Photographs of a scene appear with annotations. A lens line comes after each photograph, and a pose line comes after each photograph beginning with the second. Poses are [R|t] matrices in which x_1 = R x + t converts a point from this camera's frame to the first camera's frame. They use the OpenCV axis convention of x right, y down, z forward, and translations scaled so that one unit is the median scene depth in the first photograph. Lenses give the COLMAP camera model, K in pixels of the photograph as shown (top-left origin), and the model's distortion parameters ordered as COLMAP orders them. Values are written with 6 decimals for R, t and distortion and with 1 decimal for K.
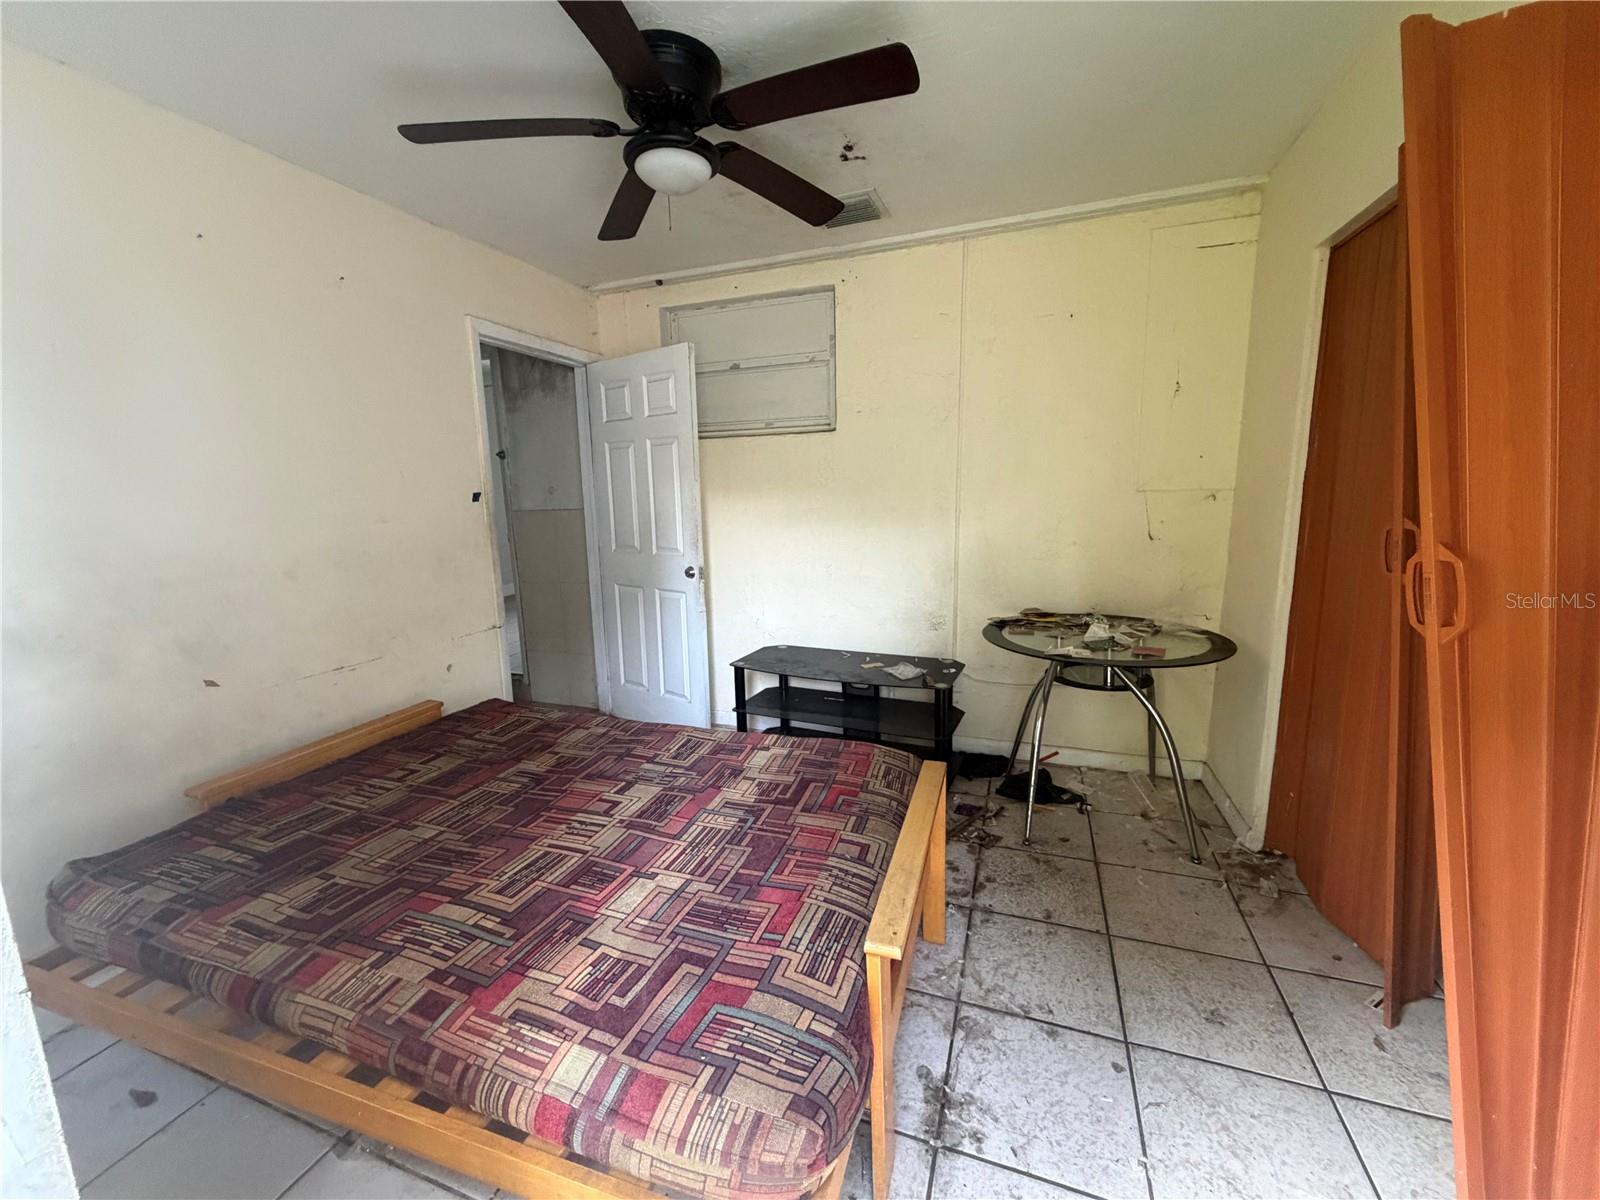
lens RADIAL K [[637.0, 0, 797.3], [0, 637.0, 600.6], [0, 0, 1]] dist [0.000696, 0.001179]
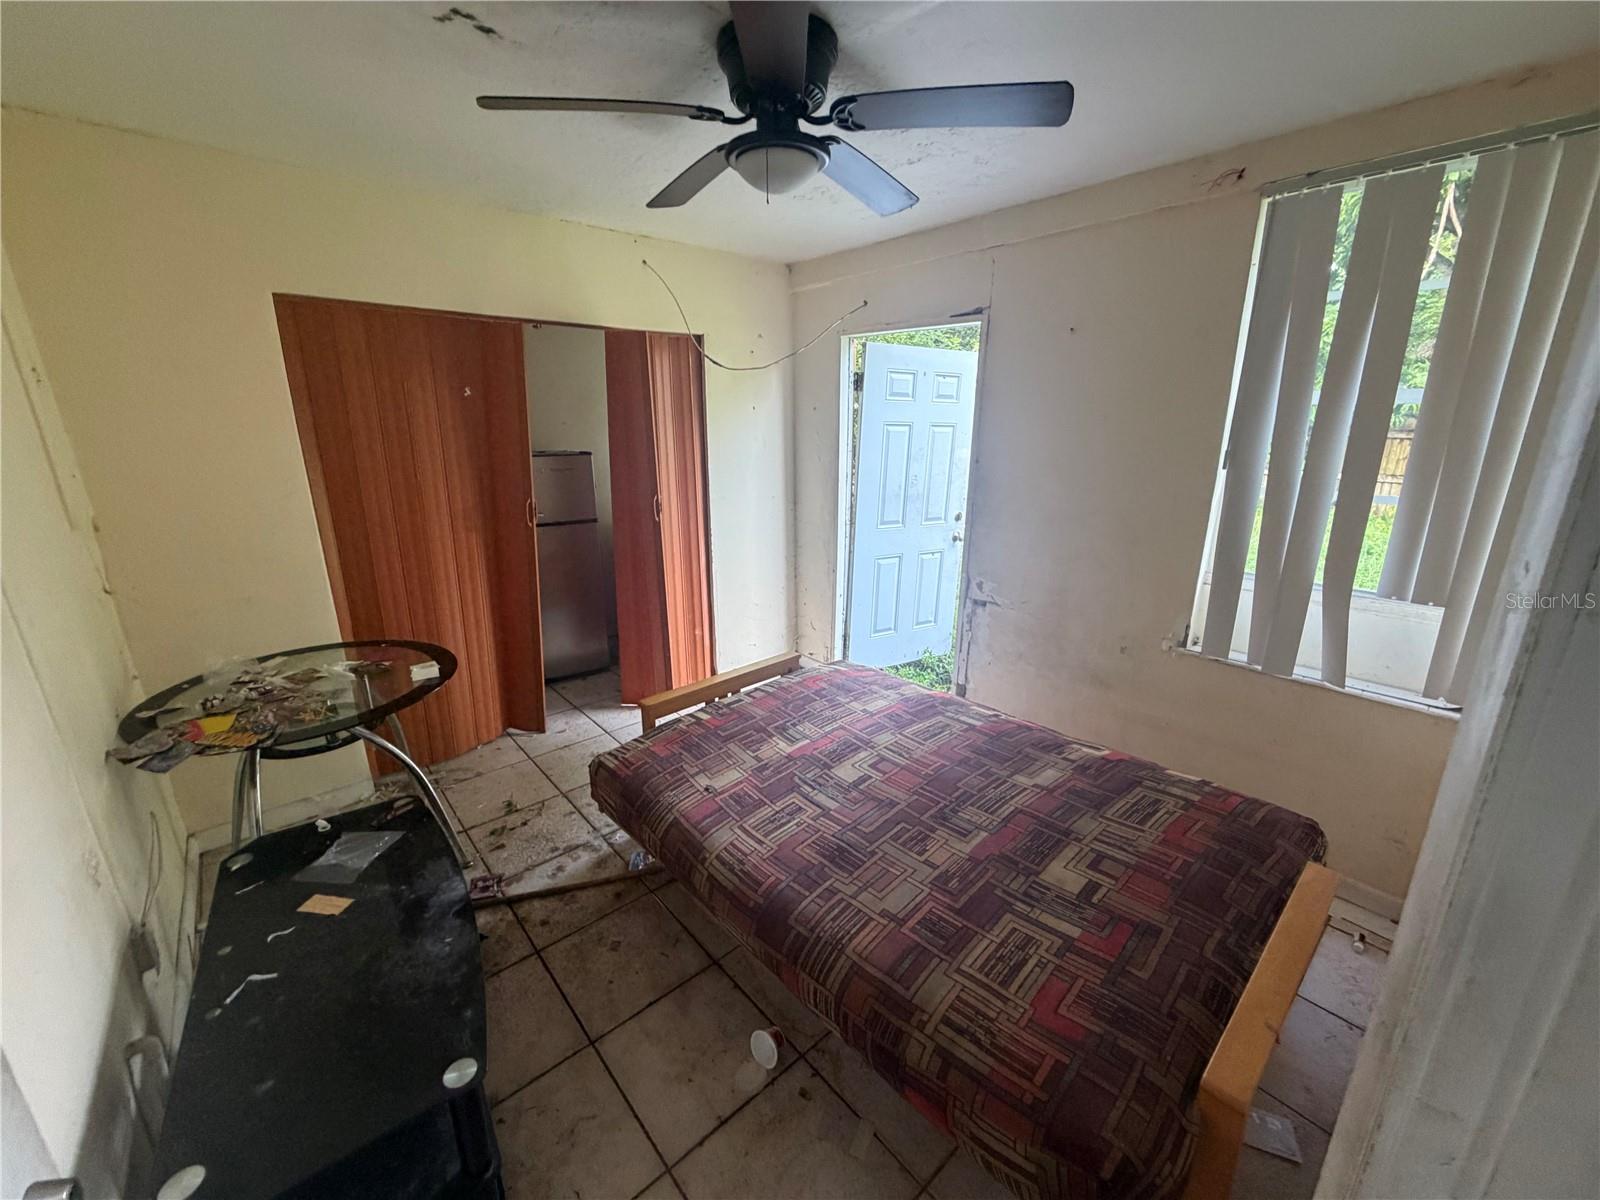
lens RADIAL K [[637.0, 0, 797.6], [0, 637.0, 596.3], [0, 0, 1]] dist [0.000696, 0.001179]
pose [[-0.876755, -0.106718, 0.468948, -0.685796], [0.103083, 0.910710, 0.399976, -0.460450], [-0.469760, 0.399021, -0.787469, 1.878755]]
